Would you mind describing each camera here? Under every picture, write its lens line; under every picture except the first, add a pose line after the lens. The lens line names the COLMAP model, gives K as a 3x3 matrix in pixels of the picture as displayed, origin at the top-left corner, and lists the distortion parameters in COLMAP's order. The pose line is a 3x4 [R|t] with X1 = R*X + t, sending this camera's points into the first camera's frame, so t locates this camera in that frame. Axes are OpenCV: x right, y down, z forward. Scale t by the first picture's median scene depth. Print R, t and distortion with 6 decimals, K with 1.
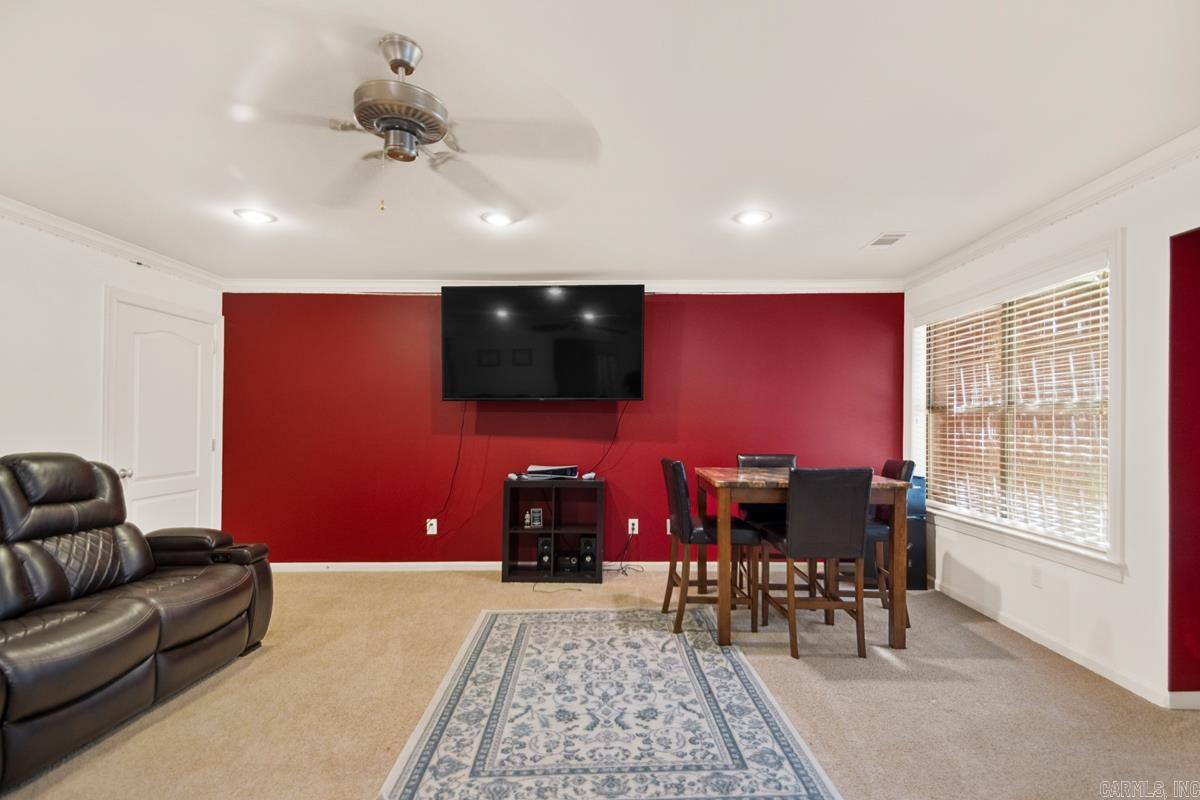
lens RADIAL K [[564.6, 0, 611.9], [0, 564.6, 408.0], [0, 0, 1]] dist [0.032924, -0.018143]
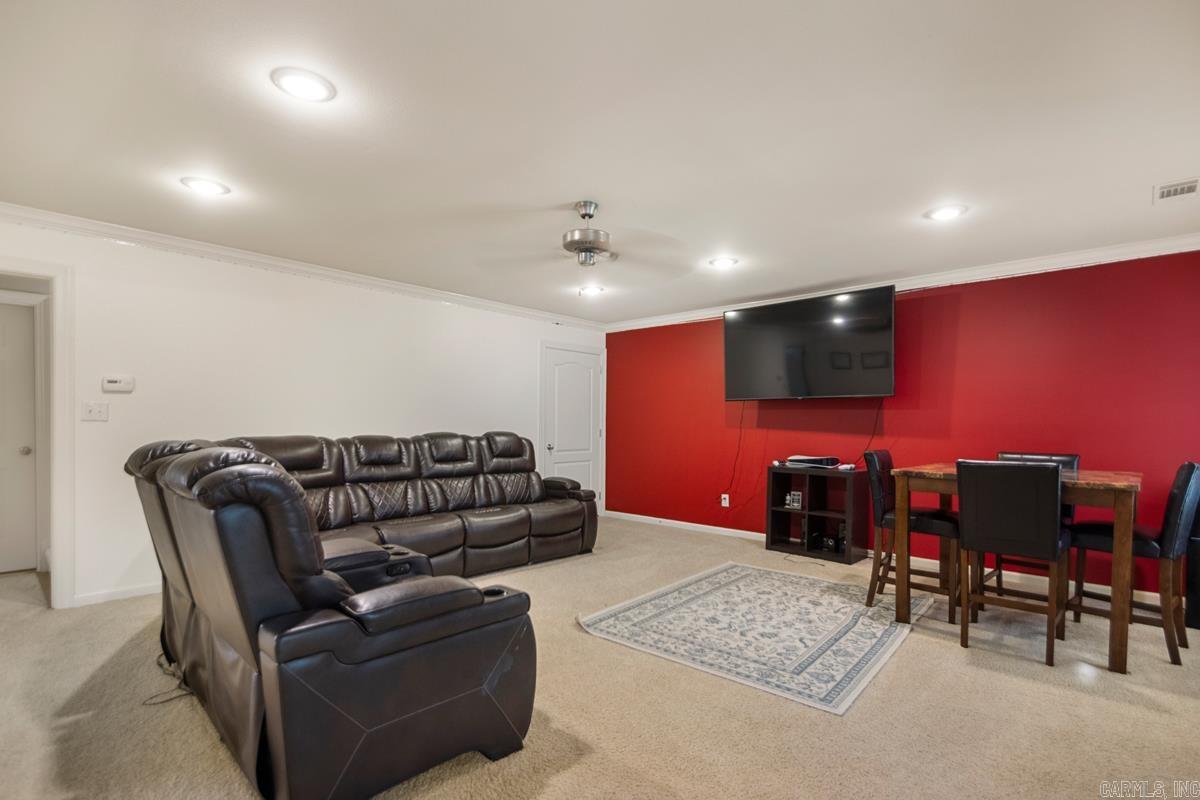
lens RADIAL K [[564.6, 0, 611.9], [0, 564.6, 408.0], [0, 0, 1]] dist [0.032924, -0.018143]
pose [[0.742749, -0.013344, -0.669437, 0.554110], [0.010457, 0.999911, -0.008329, 0.016731], [0.669488, -0.000814, 0.742822, -0.177076]]
